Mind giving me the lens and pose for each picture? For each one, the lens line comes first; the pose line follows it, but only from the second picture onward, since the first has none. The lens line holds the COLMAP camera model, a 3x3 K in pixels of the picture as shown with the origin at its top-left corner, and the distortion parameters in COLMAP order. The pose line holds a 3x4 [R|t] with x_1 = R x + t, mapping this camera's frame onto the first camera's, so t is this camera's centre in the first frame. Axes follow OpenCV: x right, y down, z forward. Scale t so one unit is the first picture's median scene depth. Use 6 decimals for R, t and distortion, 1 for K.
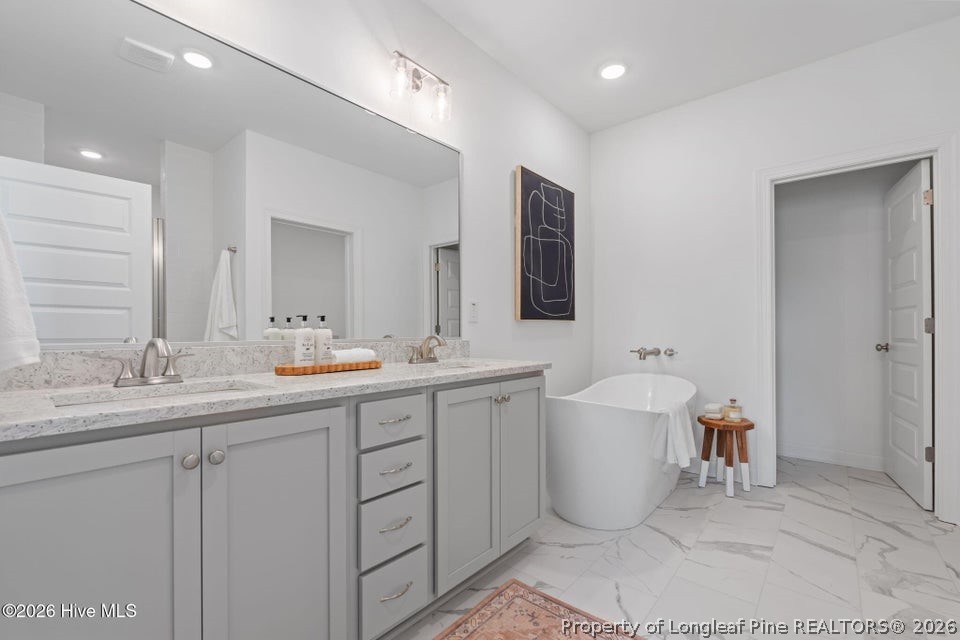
lens RADIAL K [[412.9, 0, 477.5], [0, 412.9, 321.7], [0, 0, 1]] dist [0.016876, 0.000143]
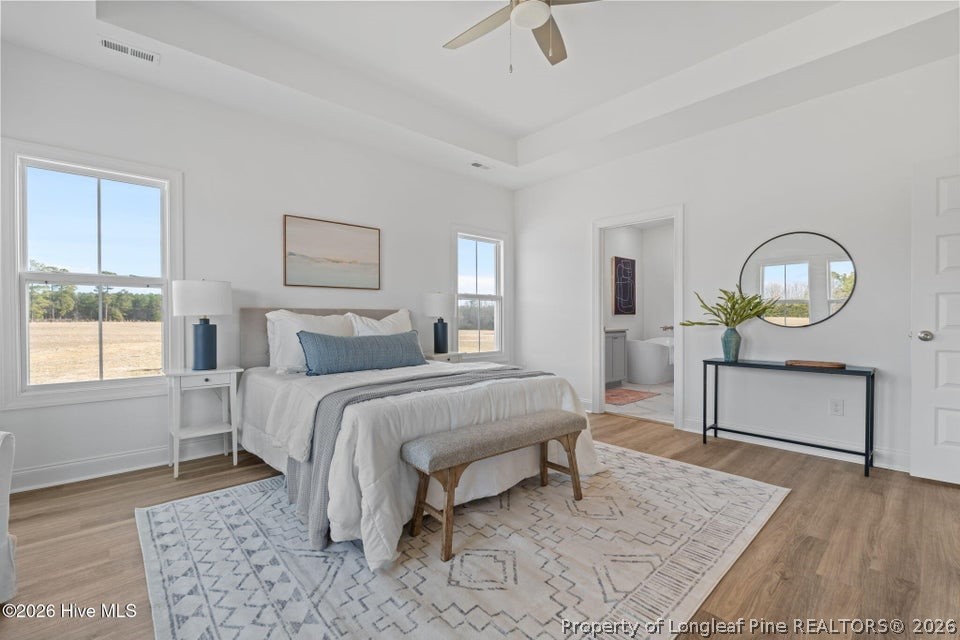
lens RADIAL K [[412.9, 0, 482.1], [0, 412.9, 318.0], [0, 0, 1]] dist [0.016876, 0.000143]
pose [[0.992916, -0.004449, -0.118734, -0.399852], [0.005057, 0.999976, 0.004815, -0.001310], [0.118710, -0.005381, 0.992914, -1.629497]]
